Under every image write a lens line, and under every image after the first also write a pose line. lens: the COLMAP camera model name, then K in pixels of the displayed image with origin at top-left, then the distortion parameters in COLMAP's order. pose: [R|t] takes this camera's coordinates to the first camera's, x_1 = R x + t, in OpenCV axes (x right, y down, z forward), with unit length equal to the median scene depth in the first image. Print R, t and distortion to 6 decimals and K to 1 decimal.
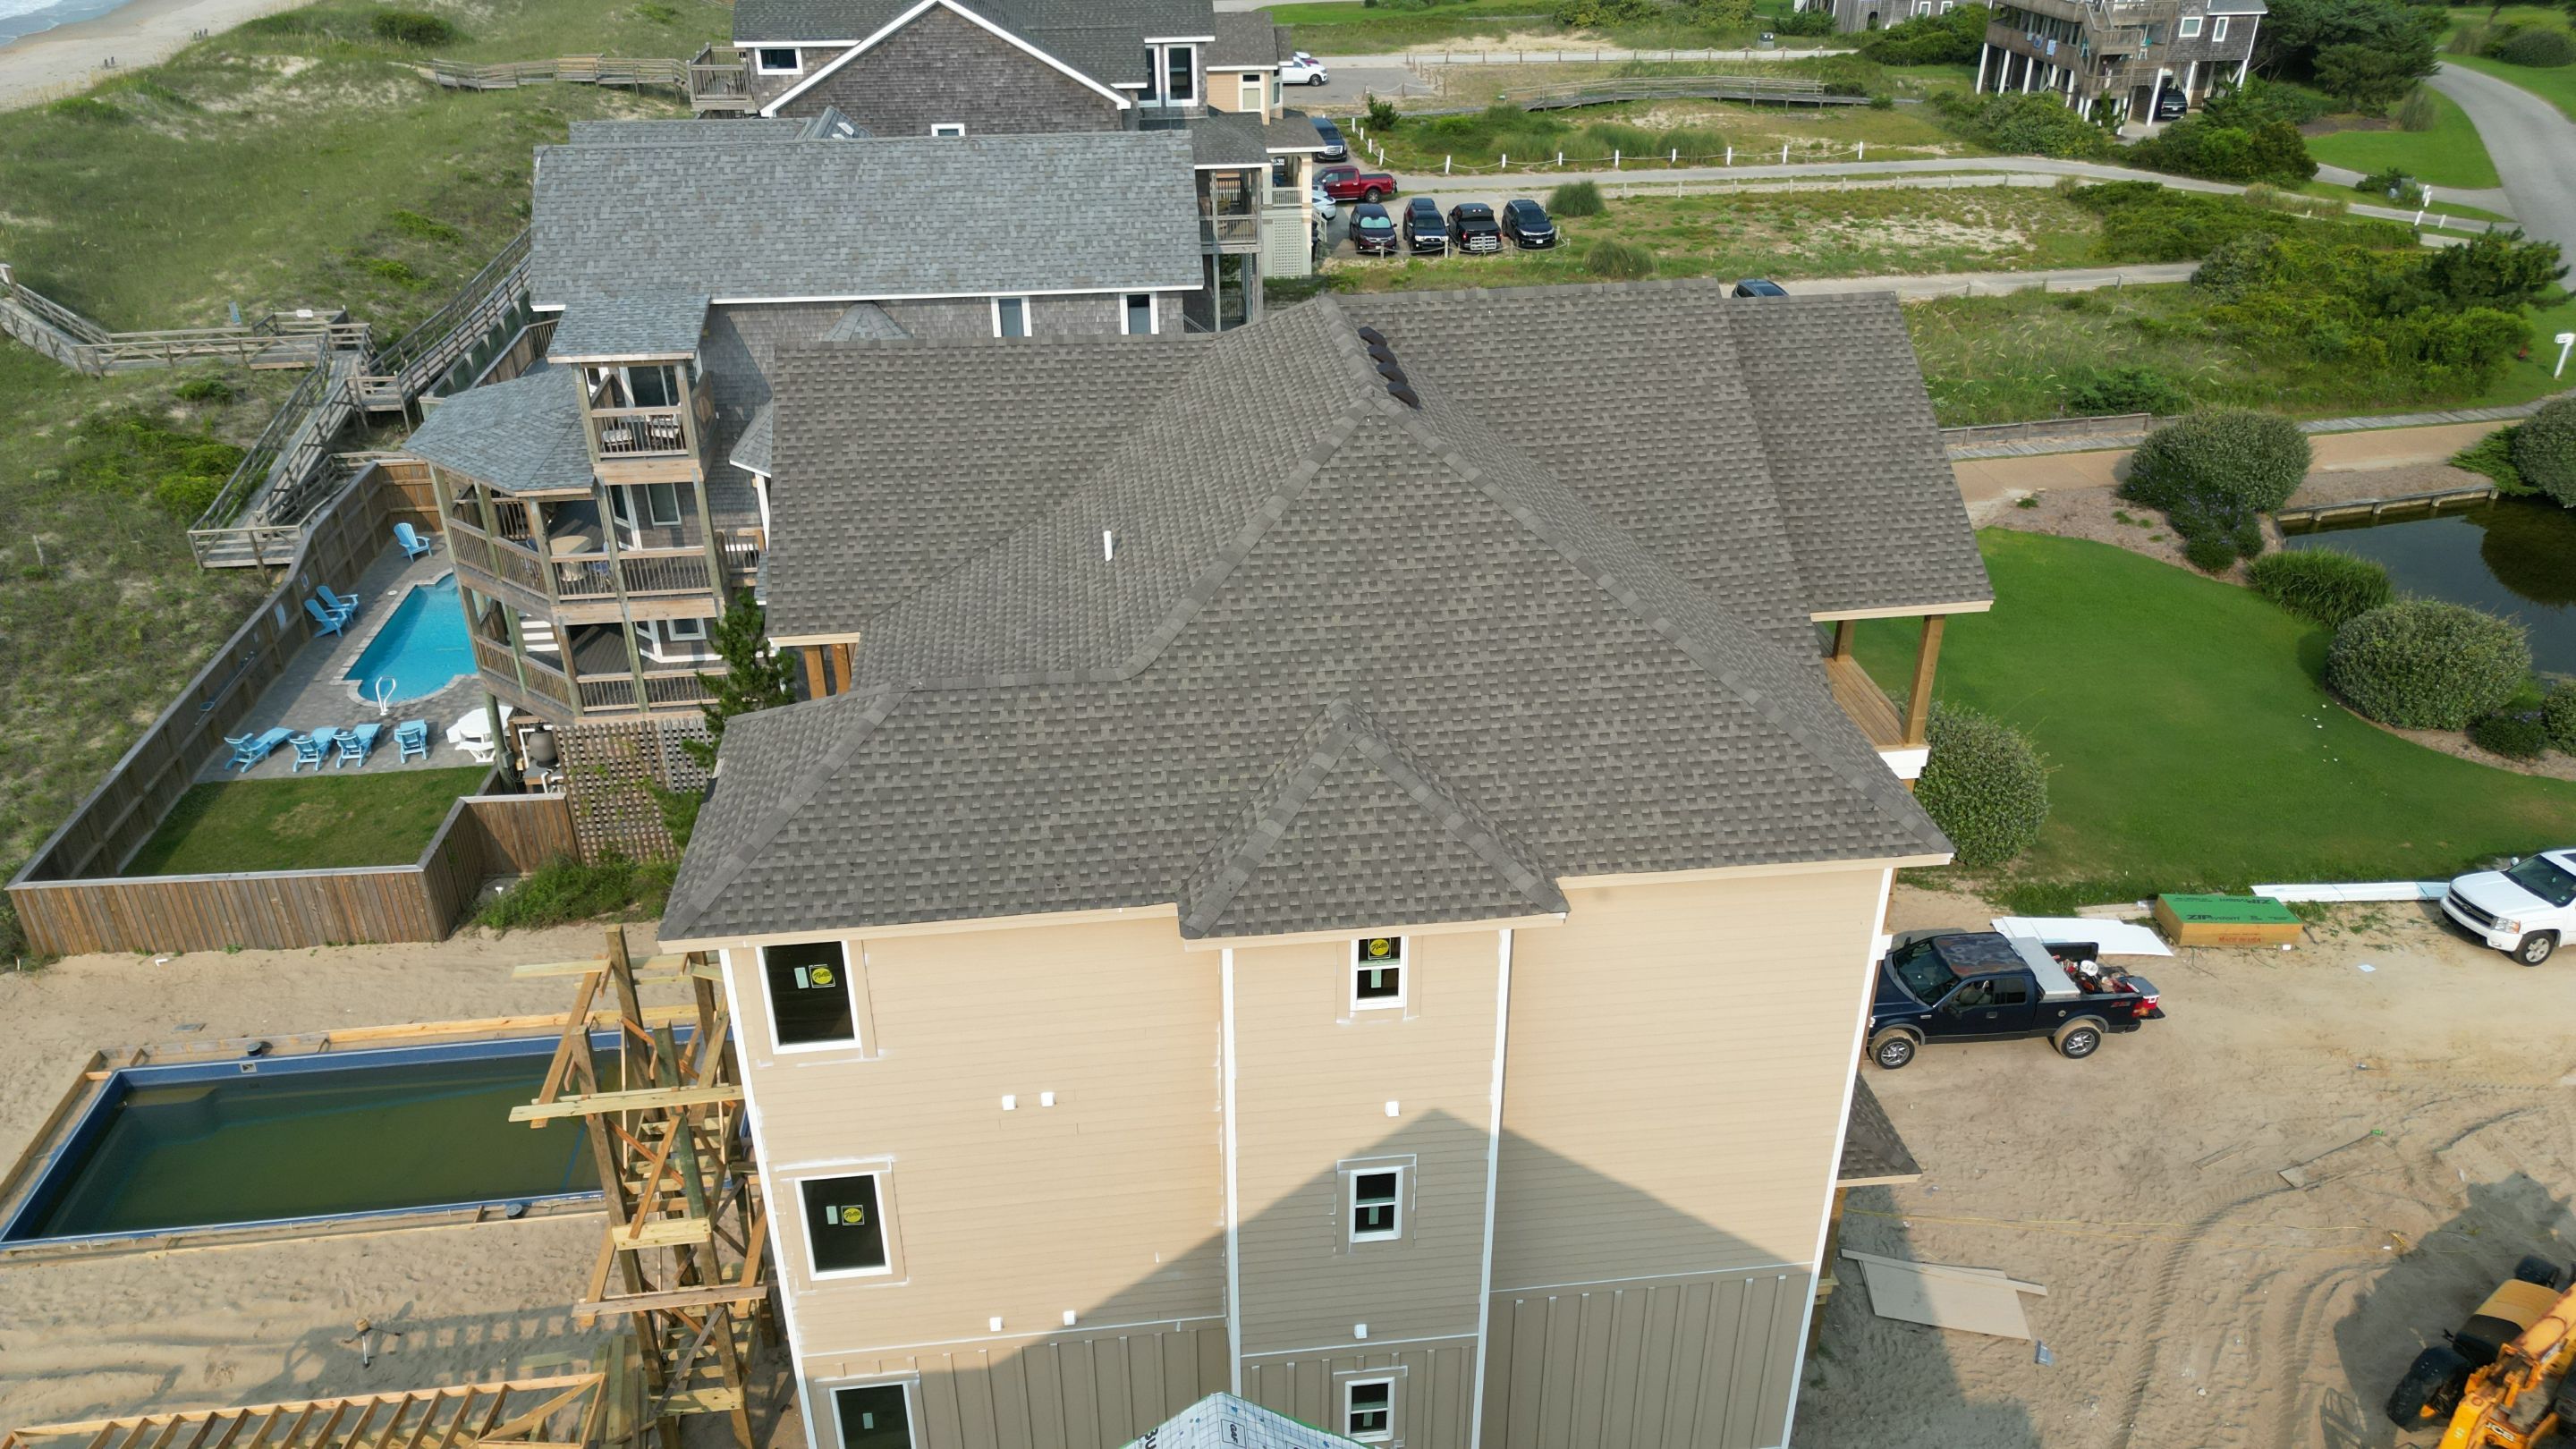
lens RADIAL K [[1802.3, 0, 1285.9], [0, 1802.3, 722.9], [0, 0, 1]] dist [0.064762, -0.063954]
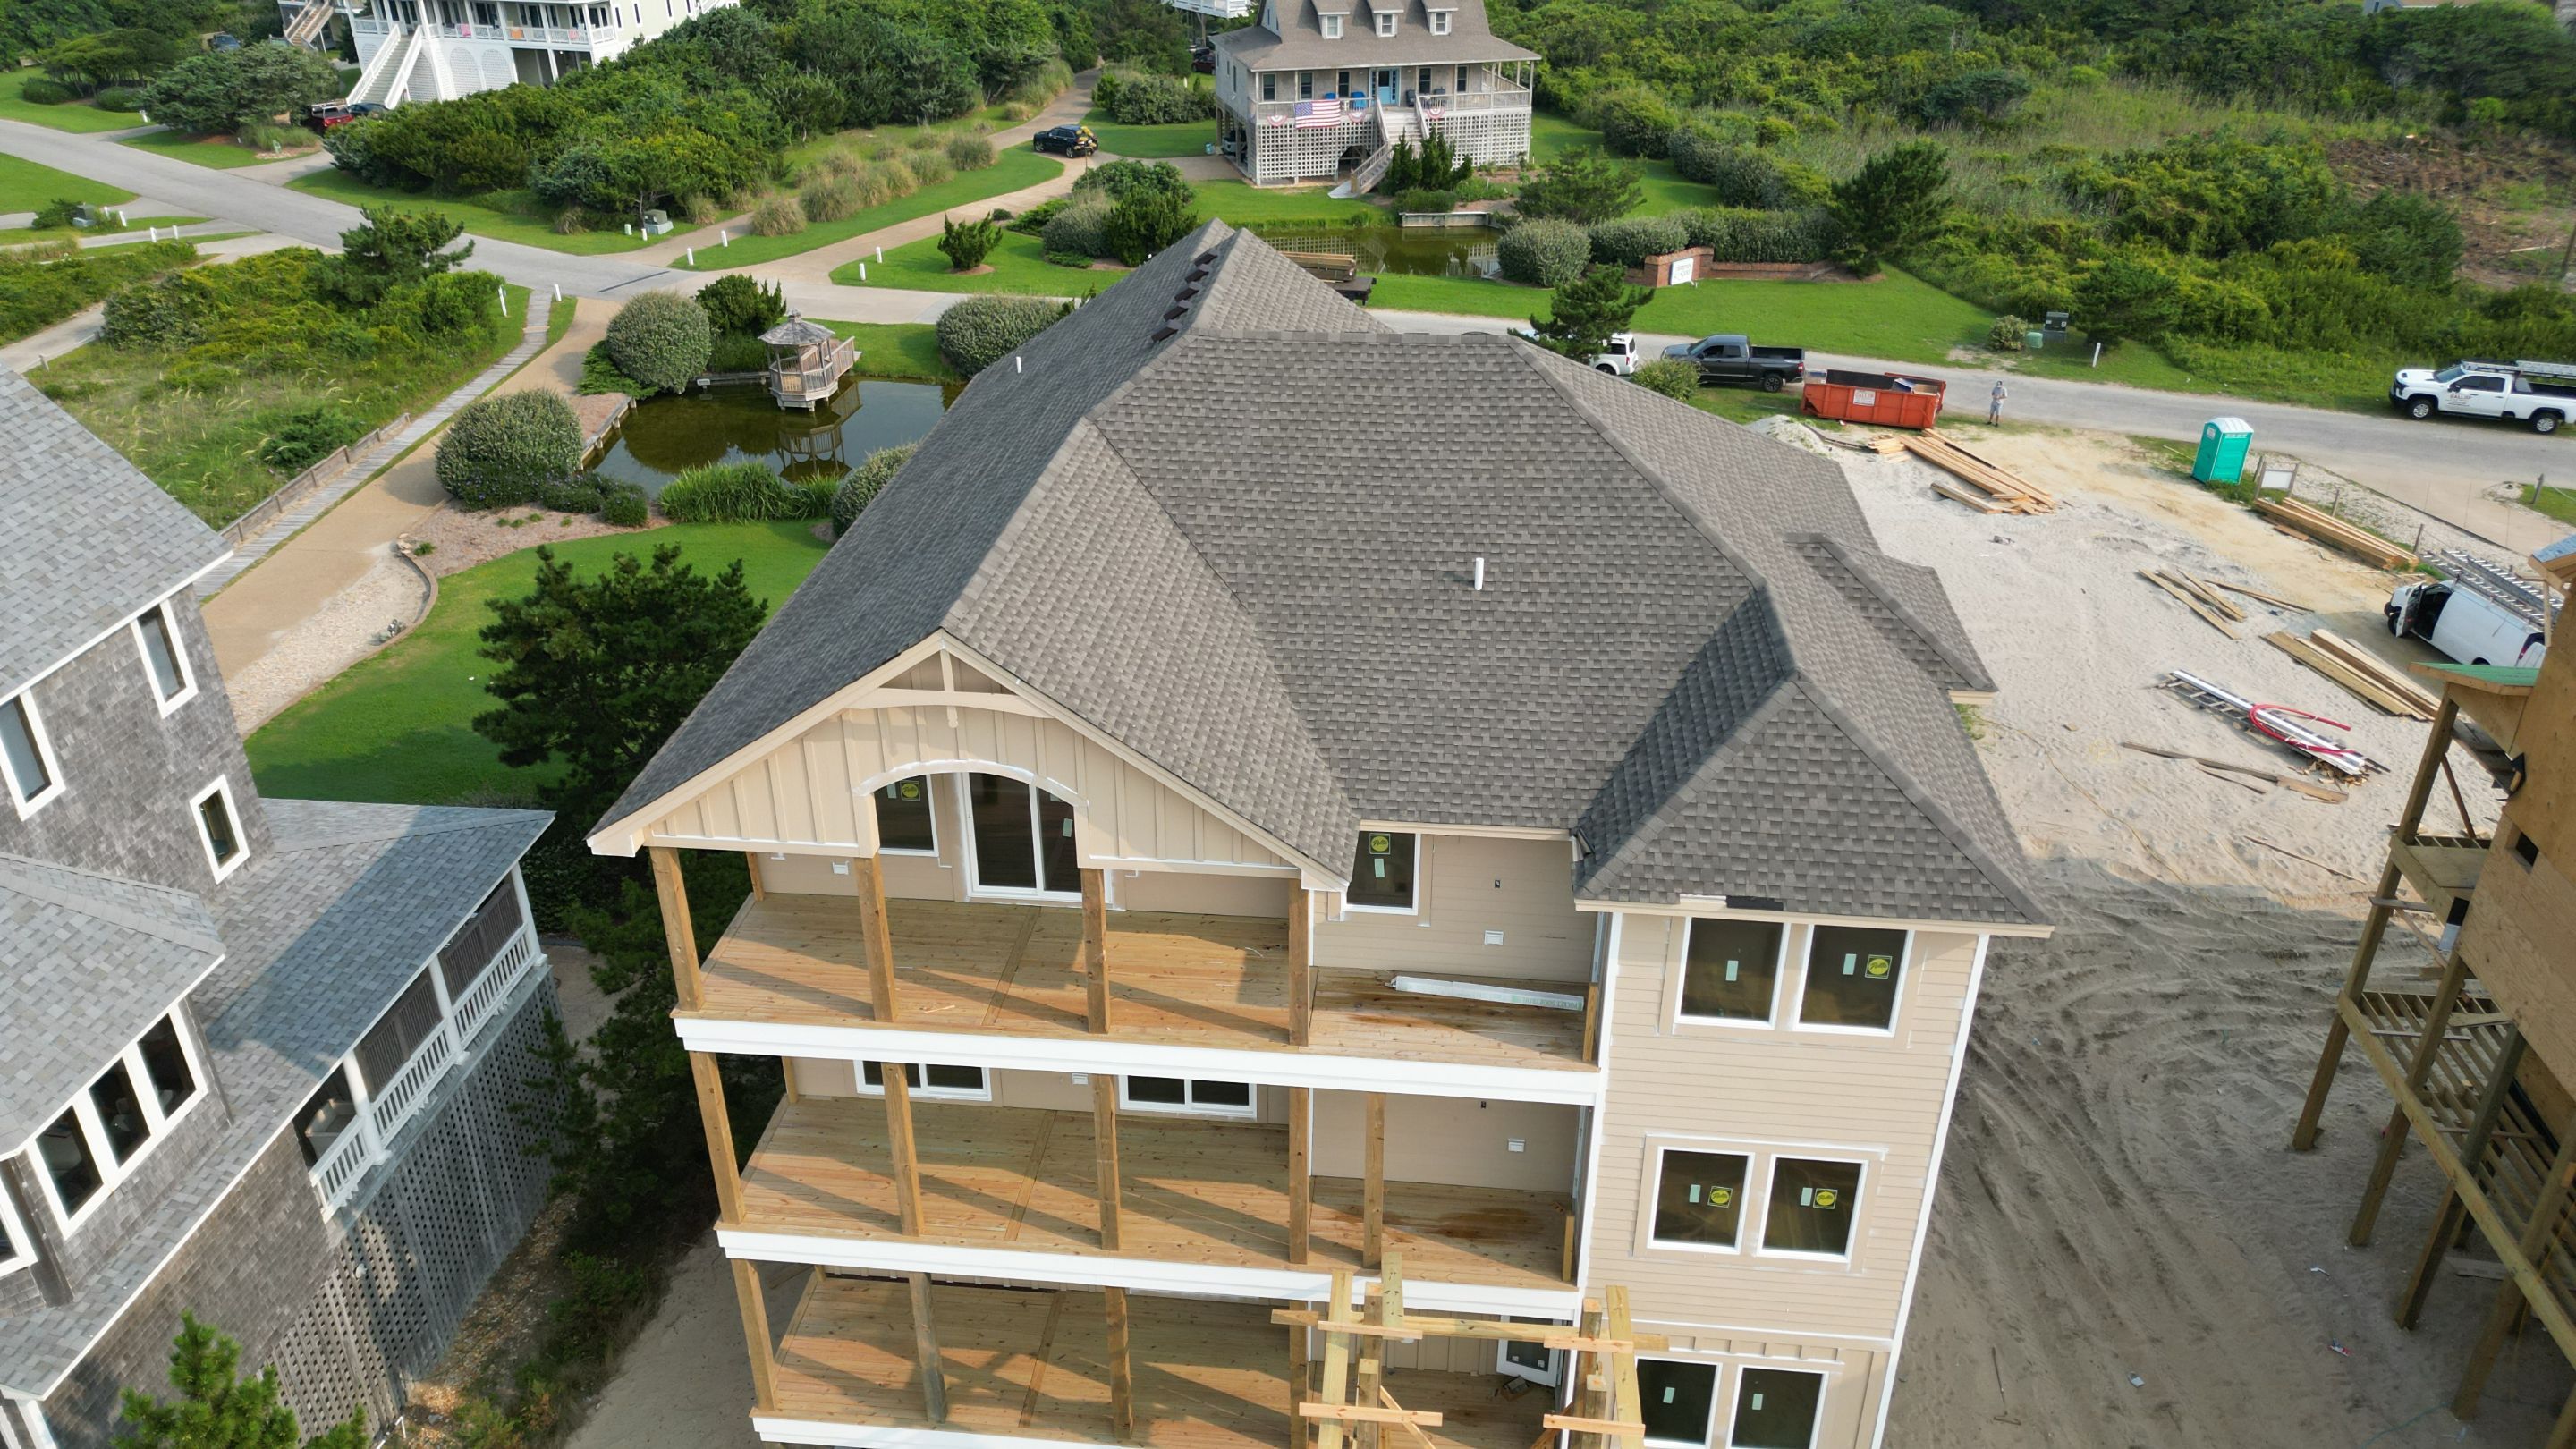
lens RADIAL K [[1802.3, 0, 1284.1], [0, 1802.3, 721.8], [0, 0, 1]] dist [0.064762, -0.063954]
pose [[0.216729, -0.457173, 0.862567, -0.571278], [0.465243, 0.825146, 0.320442, -0.225246], [-0.858241, 0.331854, 0.391530, 0.424362]]
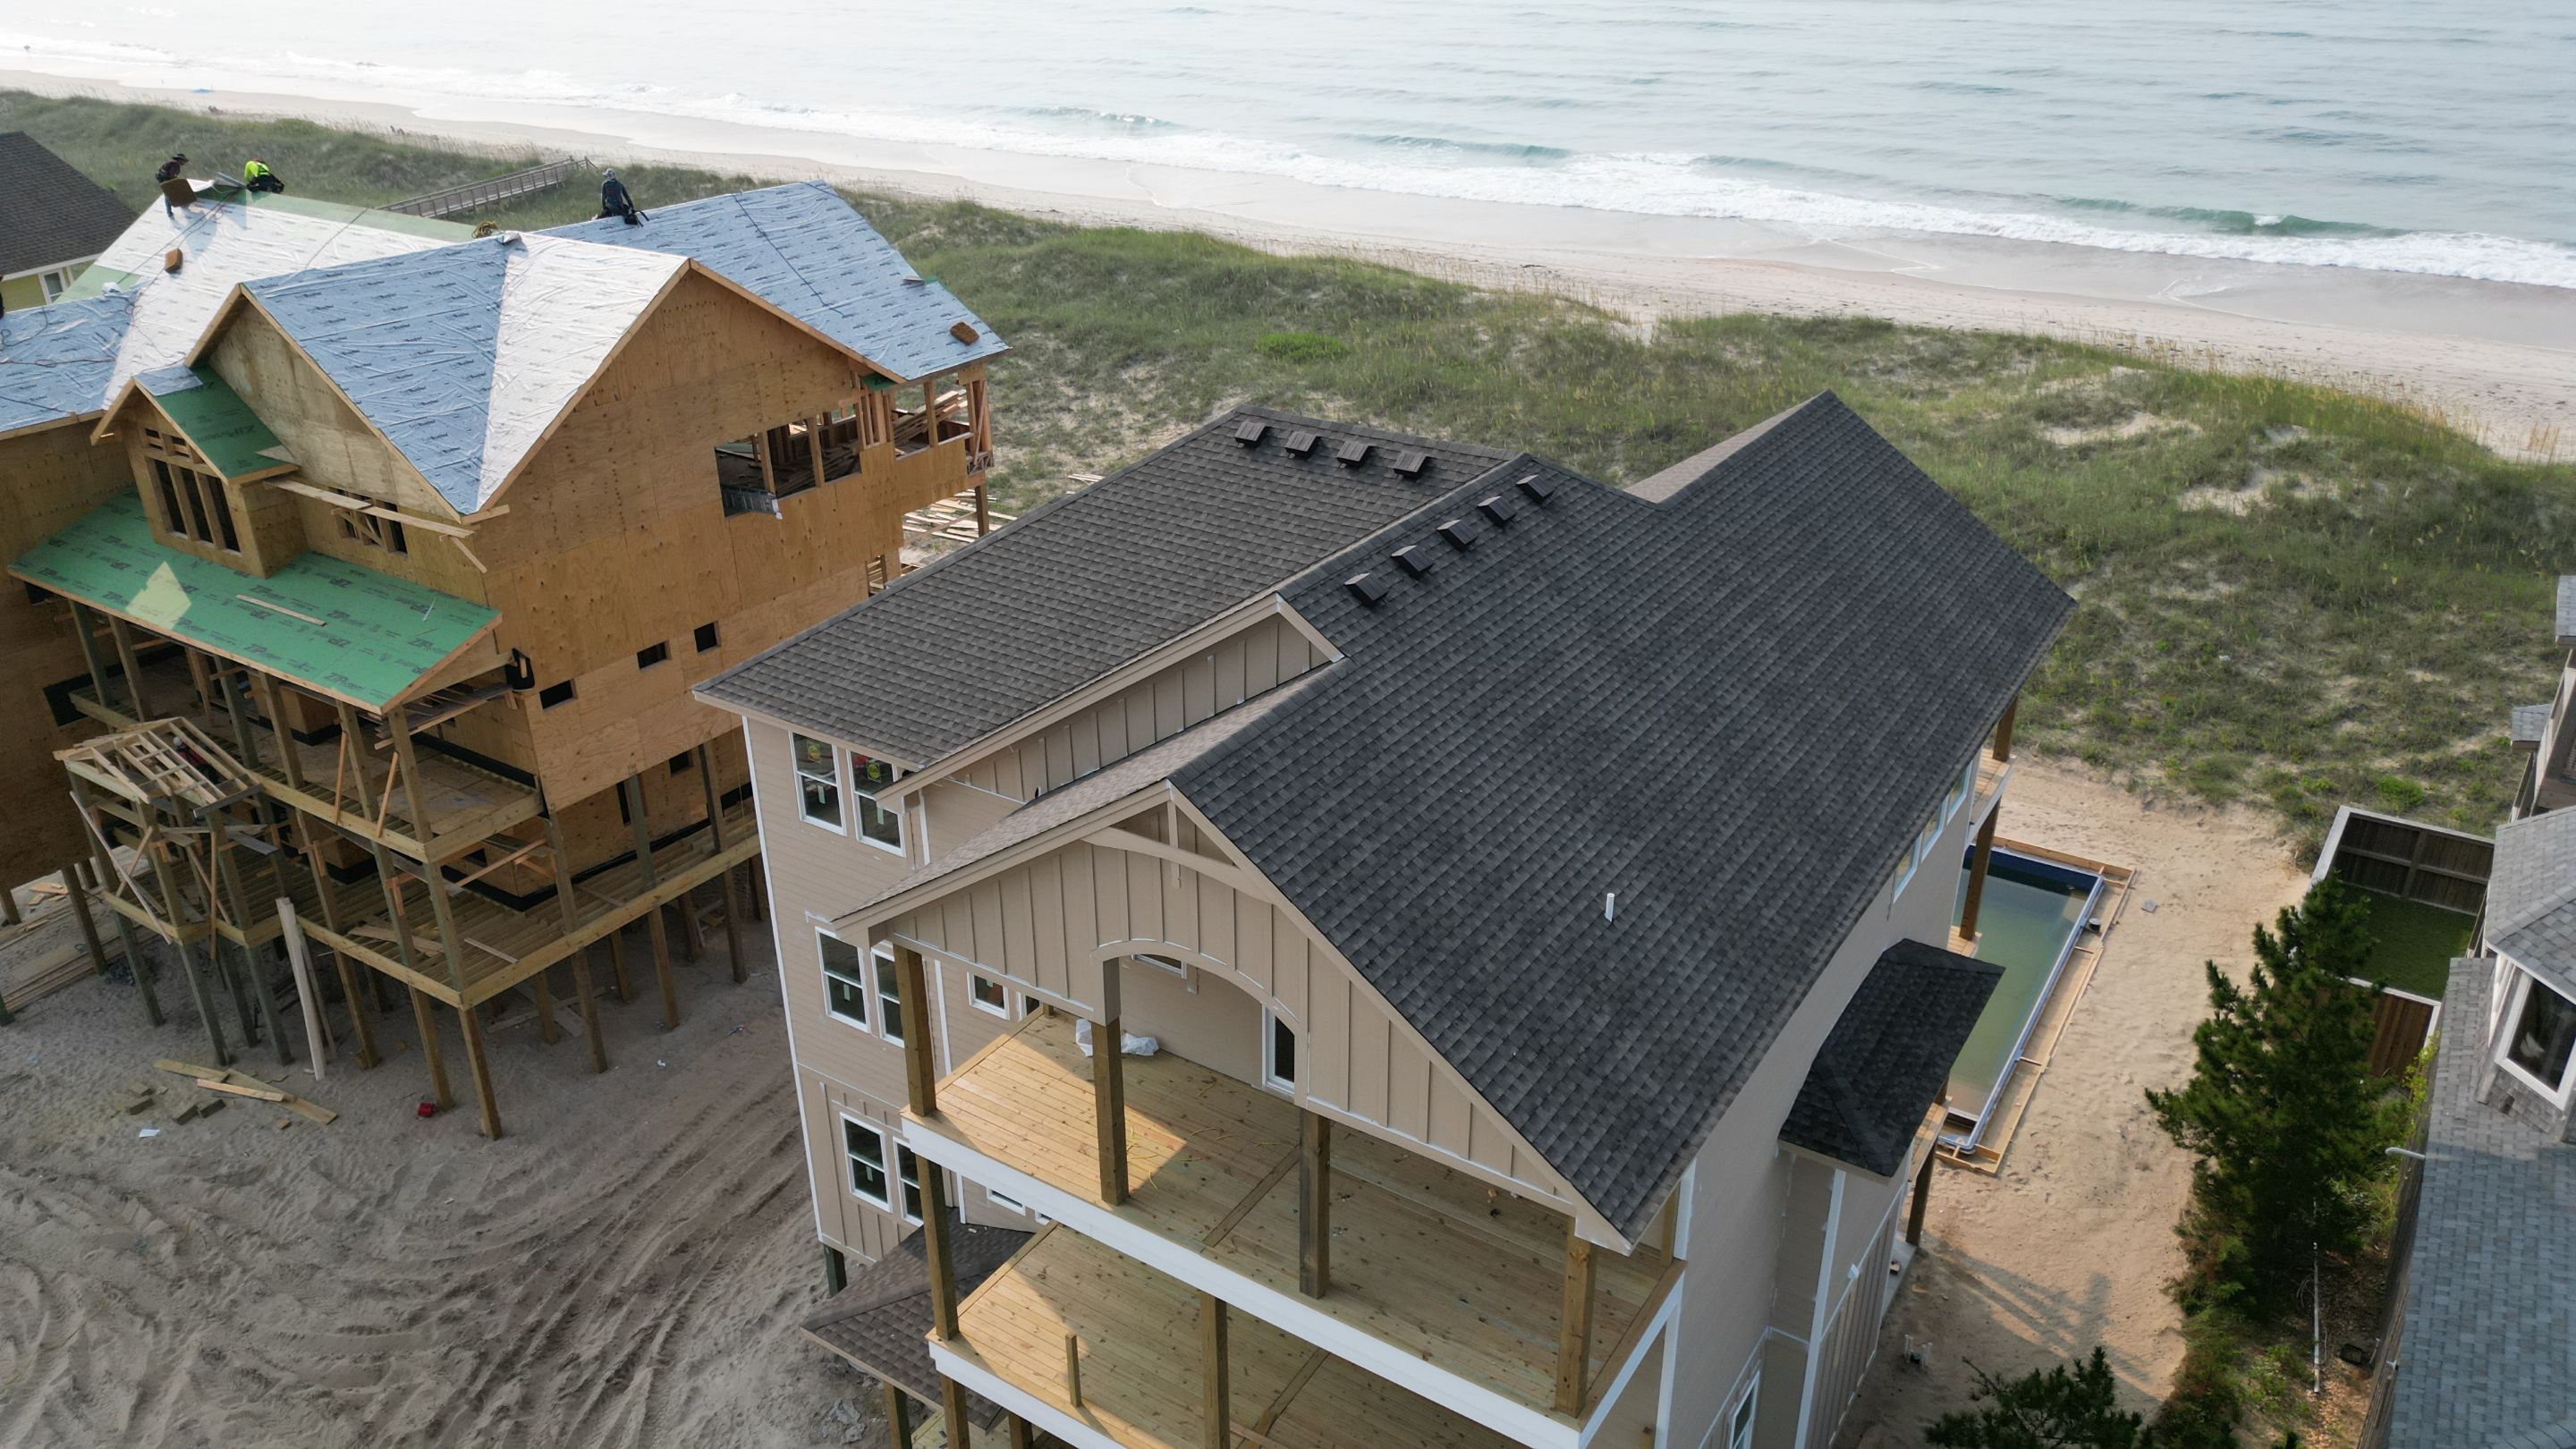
lens RADIAL K [[1802.3, 0, 1285.4], [0, 1802.3, 727.0], [0, 0, 1]] dist [0.064762, -0.063954]
pose [[-0.638334, 0.339216, -0.690987, 0.487195], [-0.357016, 0.664810, 0.656177, -0.443984], [0.681960, 0.665553, -0.303265, 0.828100]]
